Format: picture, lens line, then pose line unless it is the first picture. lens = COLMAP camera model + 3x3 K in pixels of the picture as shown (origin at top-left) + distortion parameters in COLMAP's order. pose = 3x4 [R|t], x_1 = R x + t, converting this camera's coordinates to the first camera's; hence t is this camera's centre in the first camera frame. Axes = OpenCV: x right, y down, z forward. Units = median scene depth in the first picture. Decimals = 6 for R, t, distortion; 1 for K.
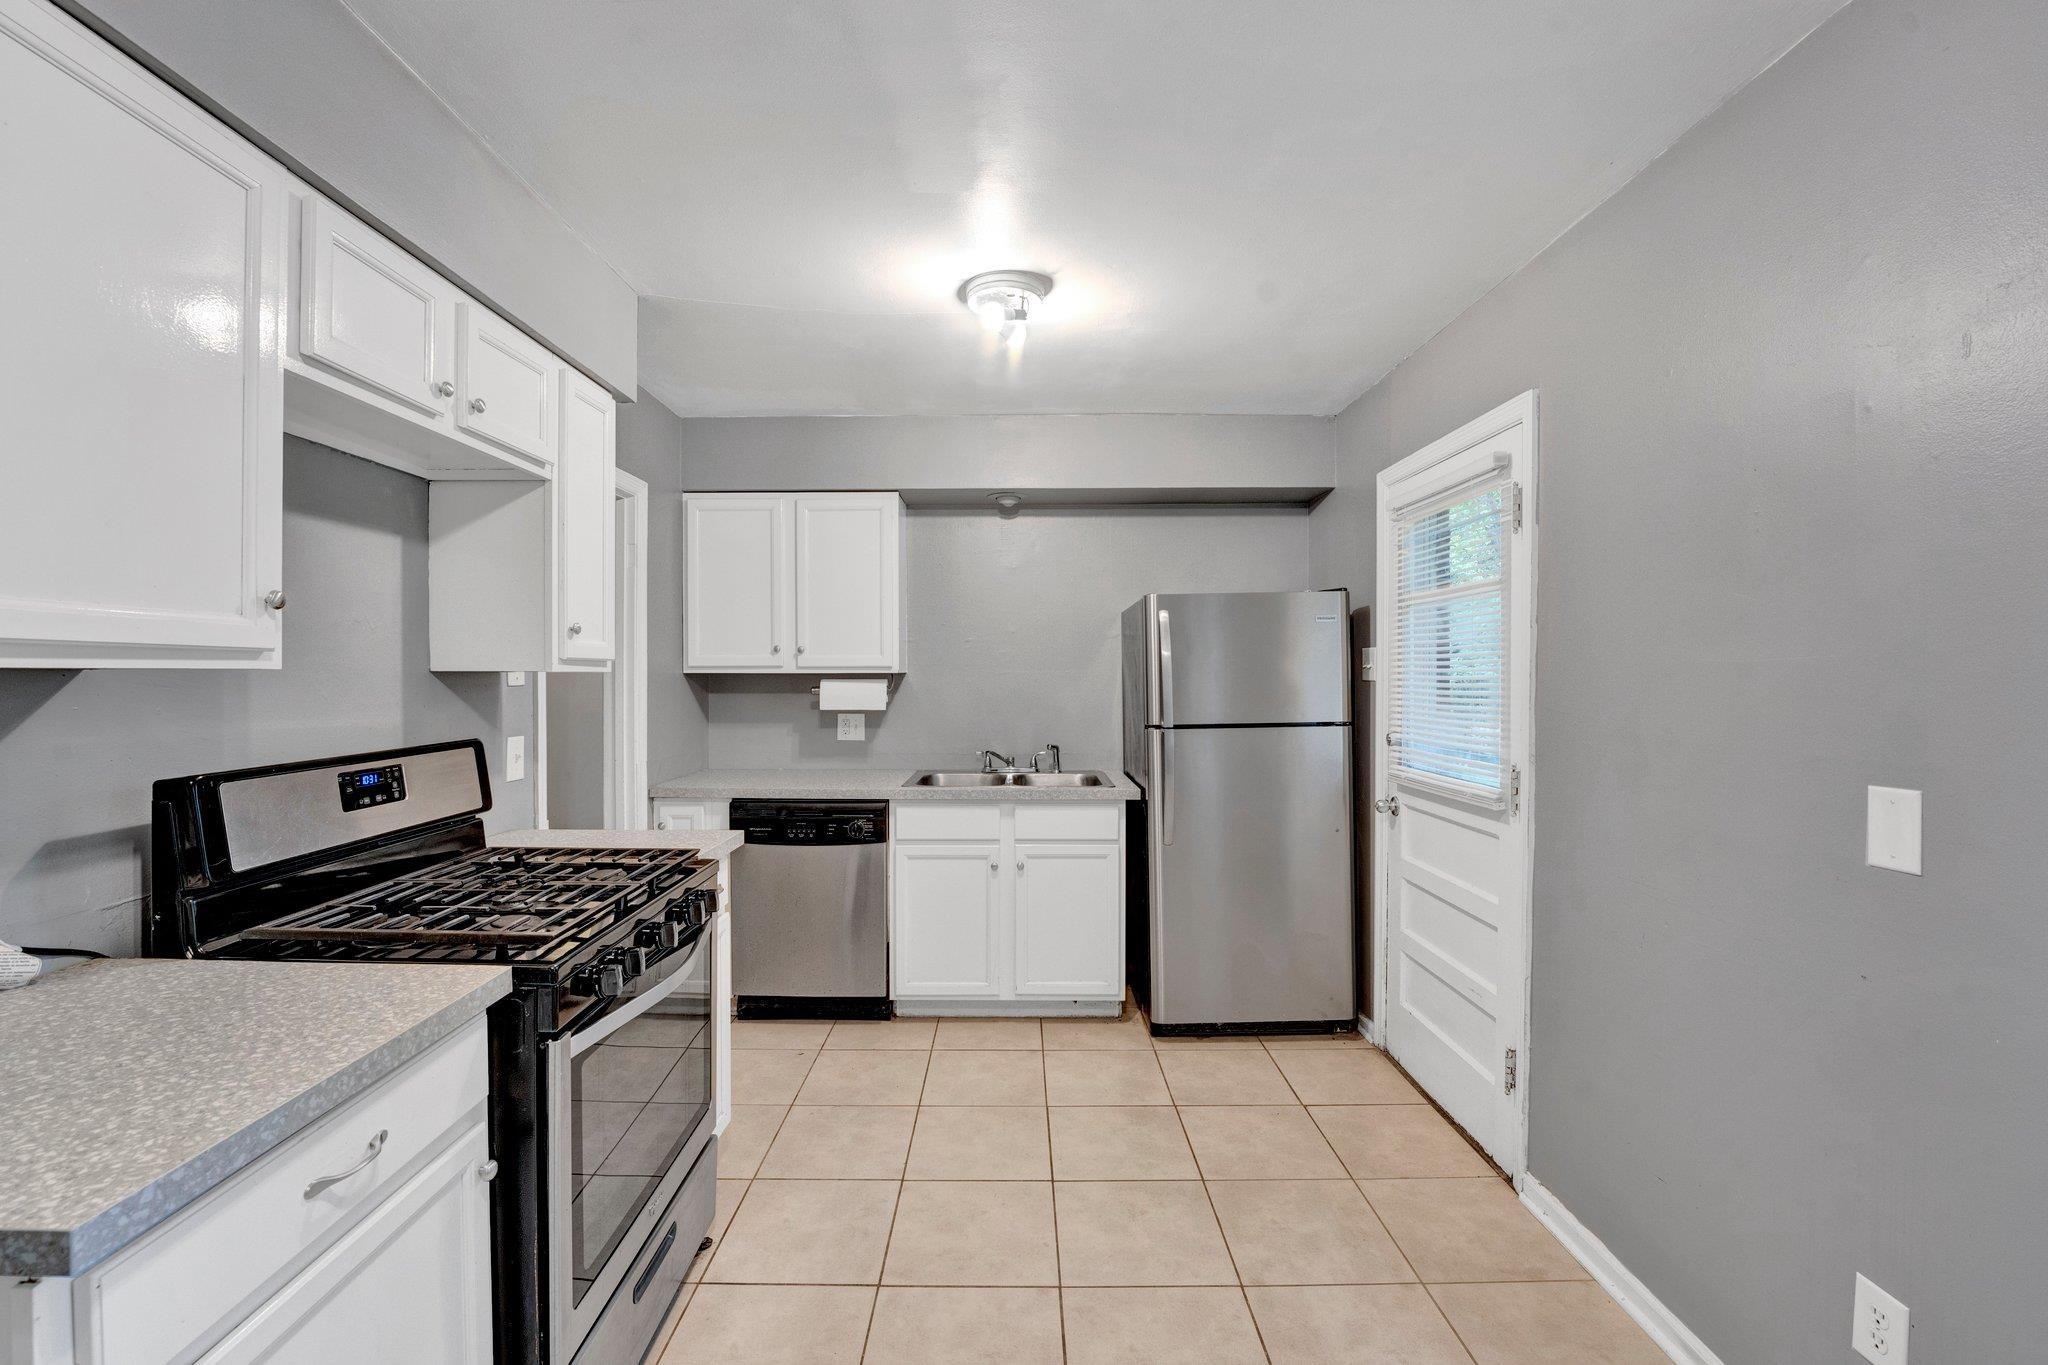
lens RADIAL K [[866.2, 0, 1014.3], [0, 866.2, 679.9], [0, 0, 1]] dist [-0.019444, 0.000225]
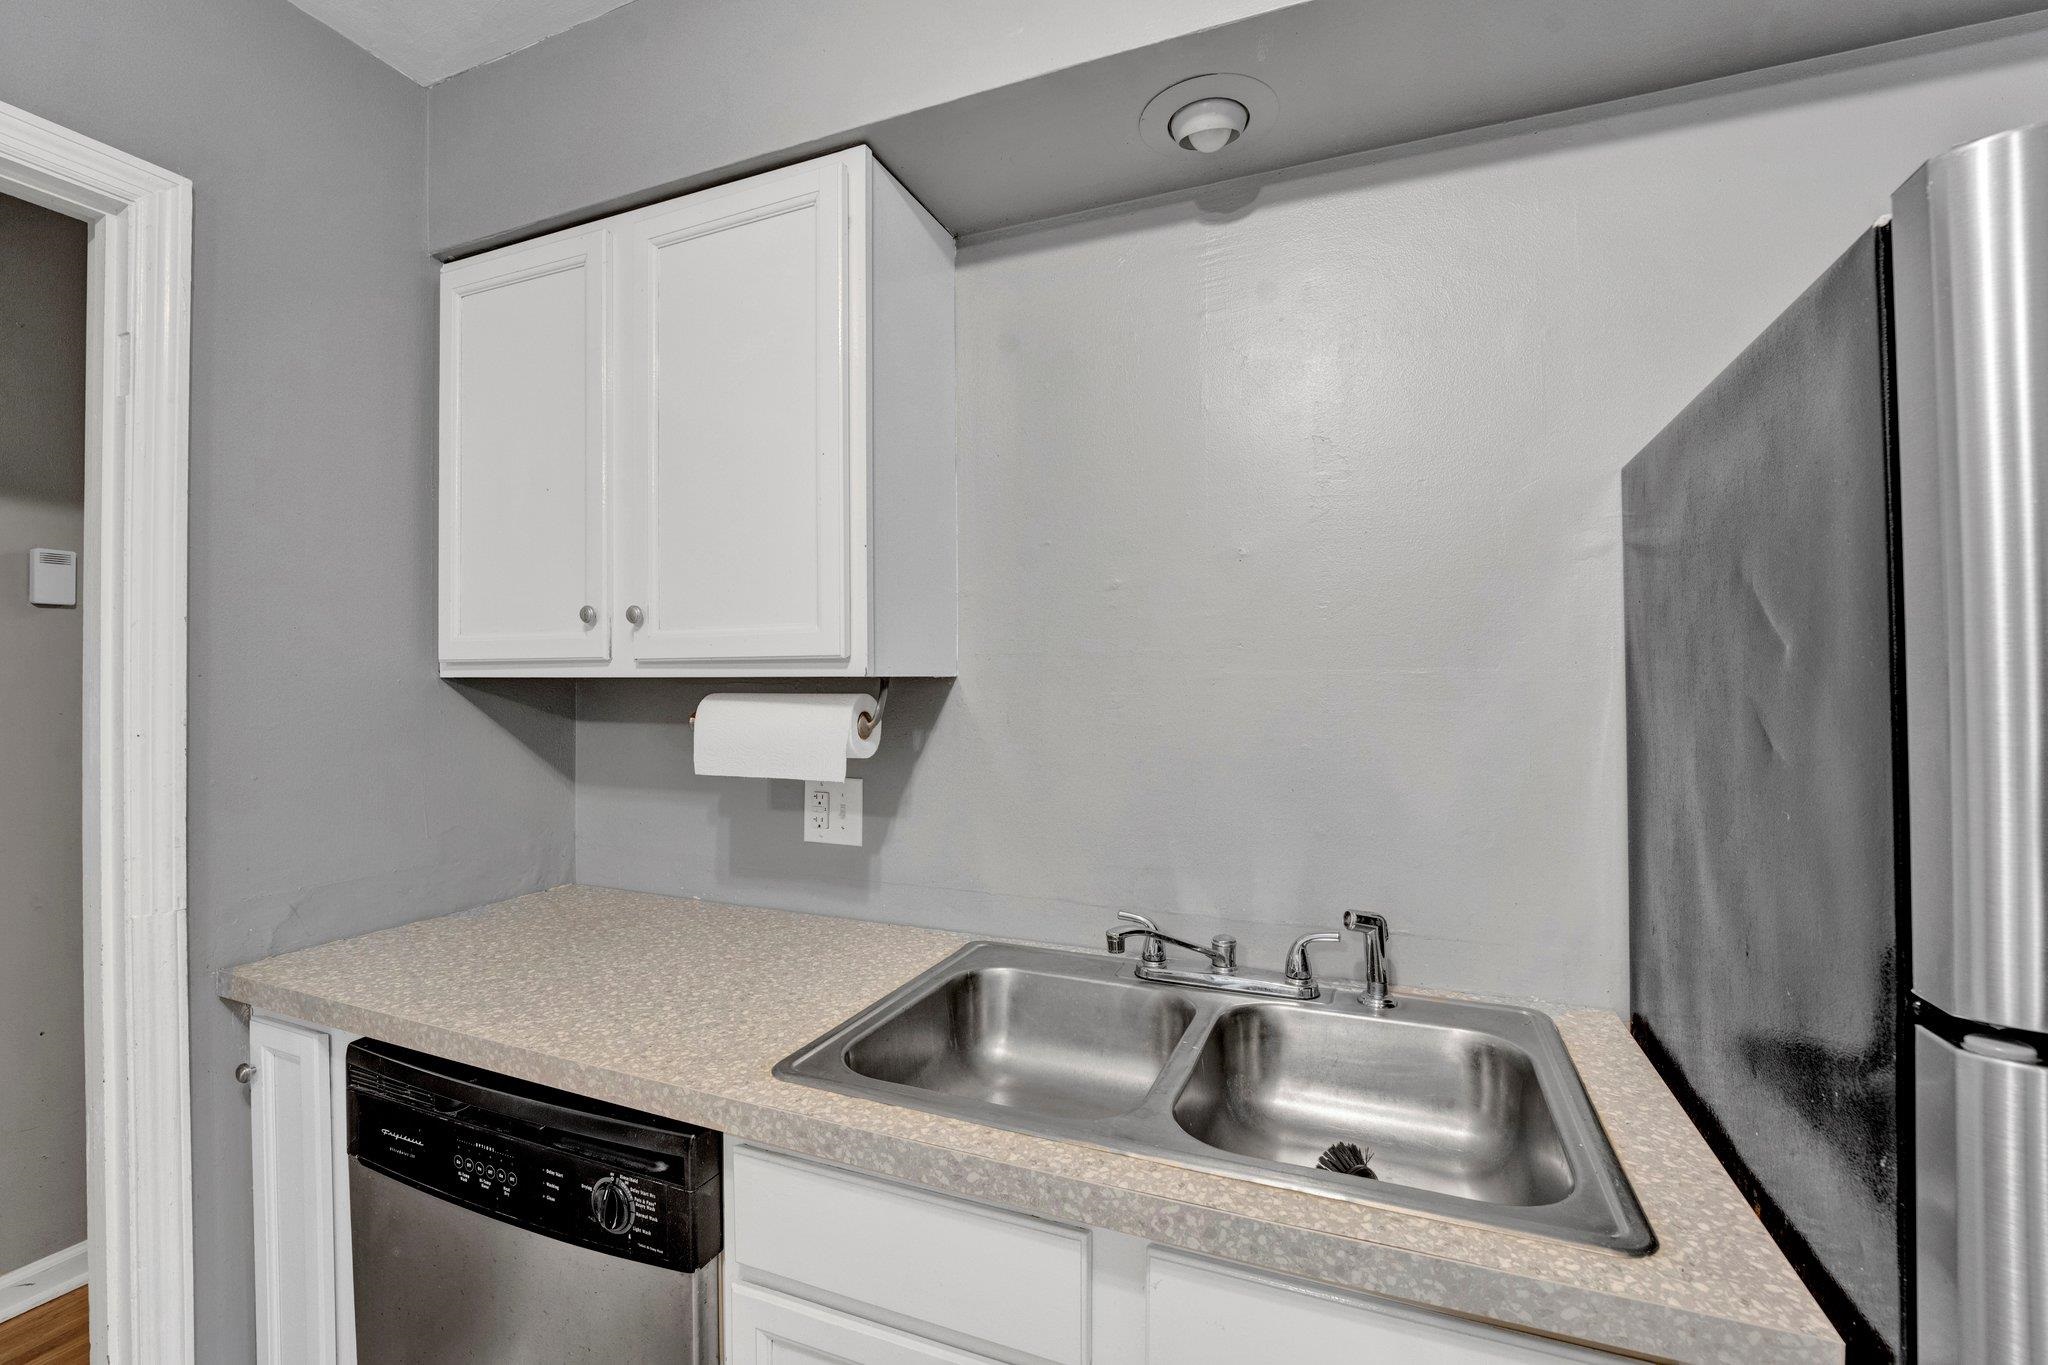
lens RADIAL K [[899.7, 0, 1009.1], [0, 899.7, 679.9], [0, 0, 1]] dist [-0.018913, 0.000719]
pose [[0.920638, -0.000441, -0.390417, 0.064668], [-0.002641, 0.999969, -0.007358, -0.004903], [0.390409, 0.007805, 0.920609, 0.819056]]
